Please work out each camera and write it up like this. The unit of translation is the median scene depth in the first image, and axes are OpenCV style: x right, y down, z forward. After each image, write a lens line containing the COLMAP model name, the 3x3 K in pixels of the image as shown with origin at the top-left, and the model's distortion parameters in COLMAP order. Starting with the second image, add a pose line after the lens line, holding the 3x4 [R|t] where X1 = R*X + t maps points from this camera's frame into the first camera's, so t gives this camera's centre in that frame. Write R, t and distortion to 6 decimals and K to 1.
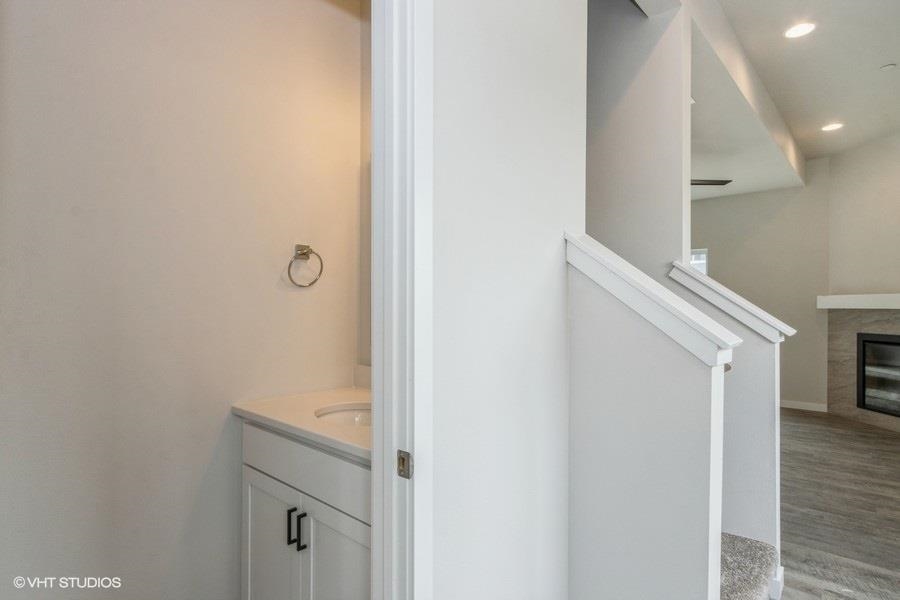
lens RADIAL K [[484.5, 0, 450.0], [0, 484.5, 300.0], [0, 0, 1]] dist [0.000253, -0.000005]
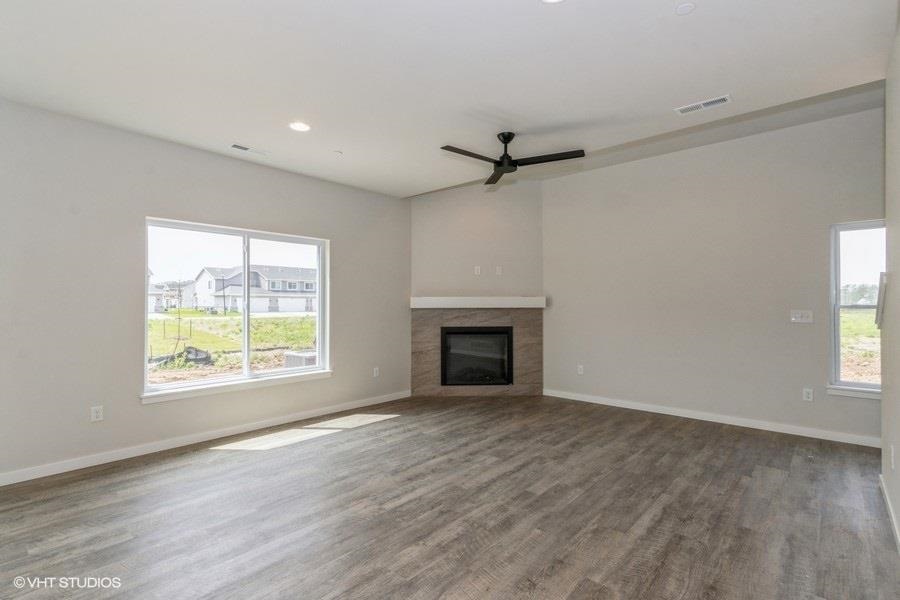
lens RADIAL K [[430.6, 0, 450.0], [0, 430.6, 300.0], [0, 0, 1]] dist [-0.001649, -0.000223]
pose [[-0.000453, 0.003593, 0.999993, -0.281924], [-0.004745, 0.999982, -0.003595, 0.001262], [-0.999989, -0.004747, -0.000436, 0.958893]]
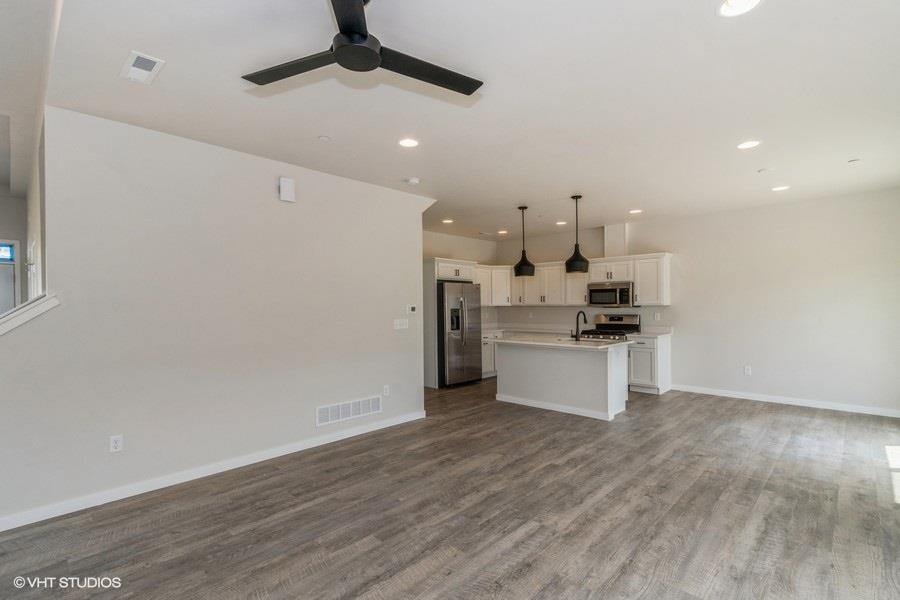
lens RADIAL K [[419.8, 0, 449.6], [0, 419.8, 304.7], [0, 0, 1]] dist [-0.000280, -0.001079]
pose [[-0.037892, -0.004980, -0.999269, 0.717664], [0.014108, 0.999885, -0.005518, -0.011445], [0.999182, -0.014307, -0.037817, 0.954512]]
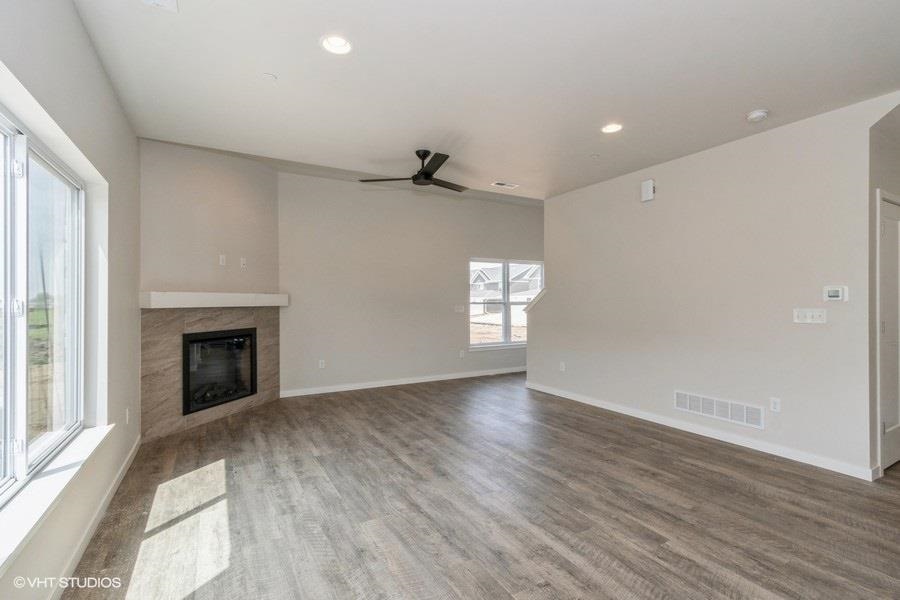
lens RADIAL K [[414.7, 0, 450.0], [0, 414.7, 300.0], [0, 0, 1]] dist [0.000870, -0.000248]
pose [[-0.948321, -0.002152, 0.317307, 0.114470], [-0.004512, 0.999967, -0.006704, 0.006395], [-0.317282, -0.007789, -0.948299, 1.551292]]
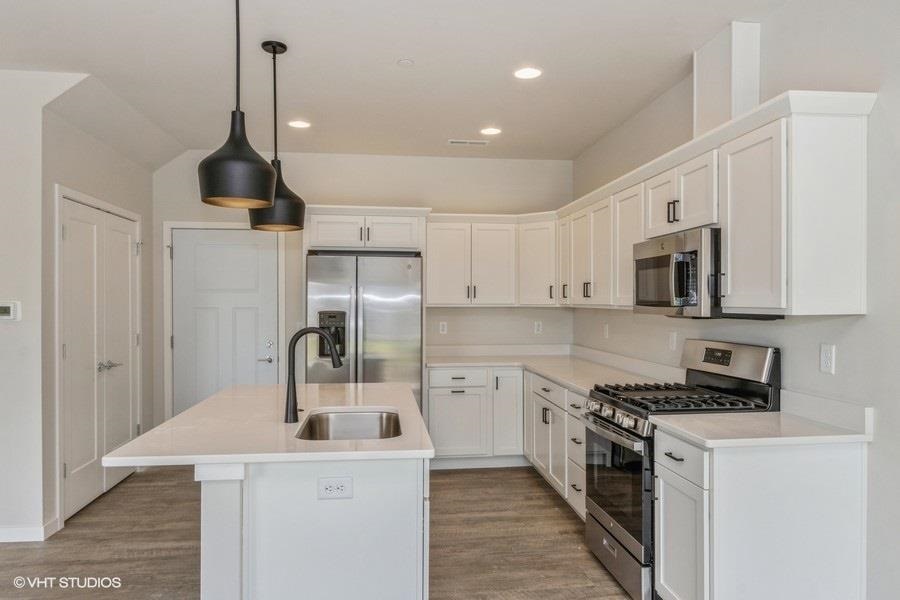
lens RADIAL K [[604.3, 0, 451.4], [0, 604.3, 305.4], [0, 0, 1]] dist [0.006168, 0.000039]
pose [[-0.657728, -0.003684, -0.753246, -0.033893], [-0.000957, 0.999991, -0.004055, -0.011677], [0.753255, -0.001946, -0.657726, 1.613729]]
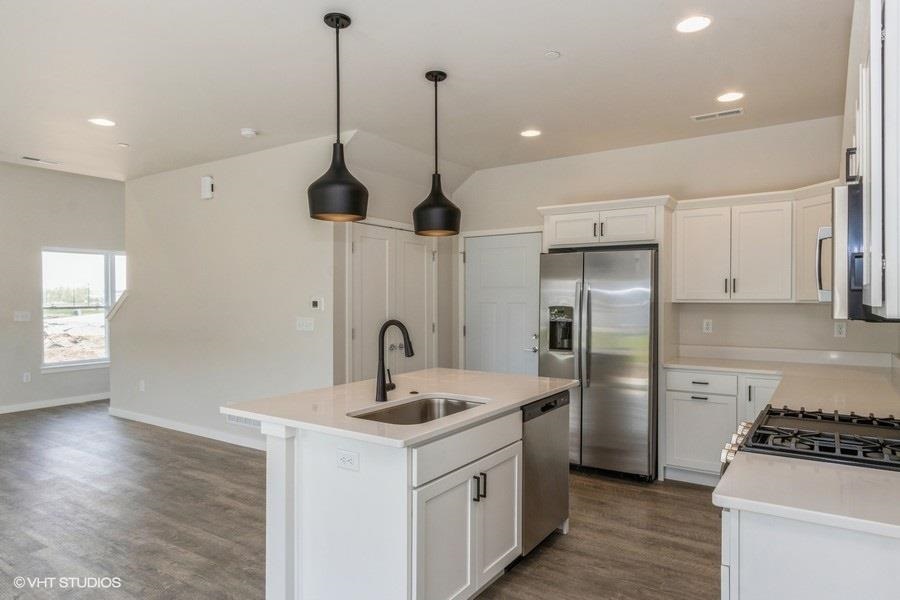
lens RADIAL K [[559.2, 0, 450.0], [0, 559.2, 300.0], [0, 0, 1]] dist [0.004014, 0.002184]
pose [[-0.989973, -0.005532, -0.141145, -0.288525], [-0.005060, 0.999980, -0.003704, -0.012173], [0.141163, -0.002952, -0.989982, 1.717302]]
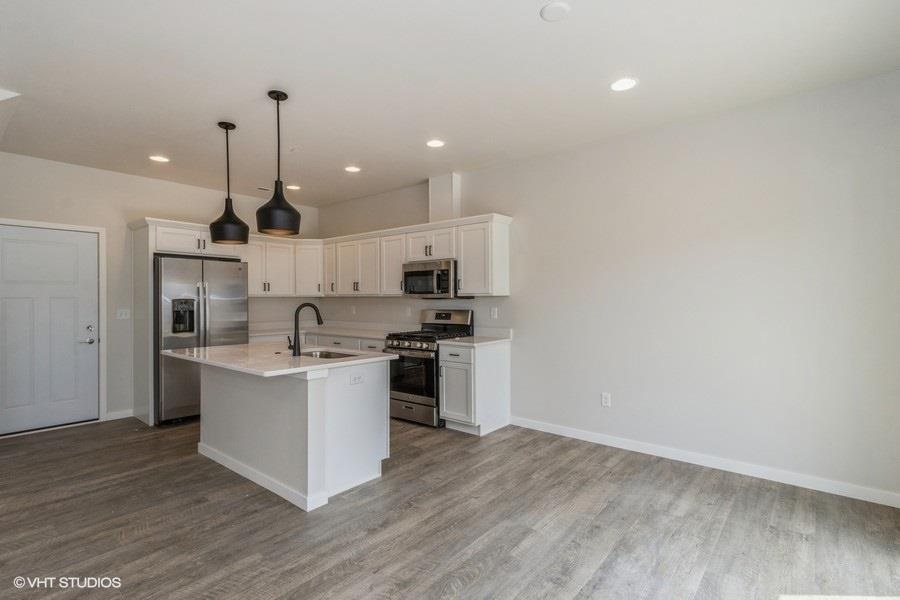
lens RADIAL K [[437.8, 0, 448.9], [0, 437.8, 297.1], [0, 0, 1]] dist [0.002700, 0.000369]
pose [[0.035309, -0.009274, -0.999333, 0.301089], [0.009437, 0.999915, -0.008946, 0.001575], [0.999332, -0.009114, 0.035393, 1.408270]]
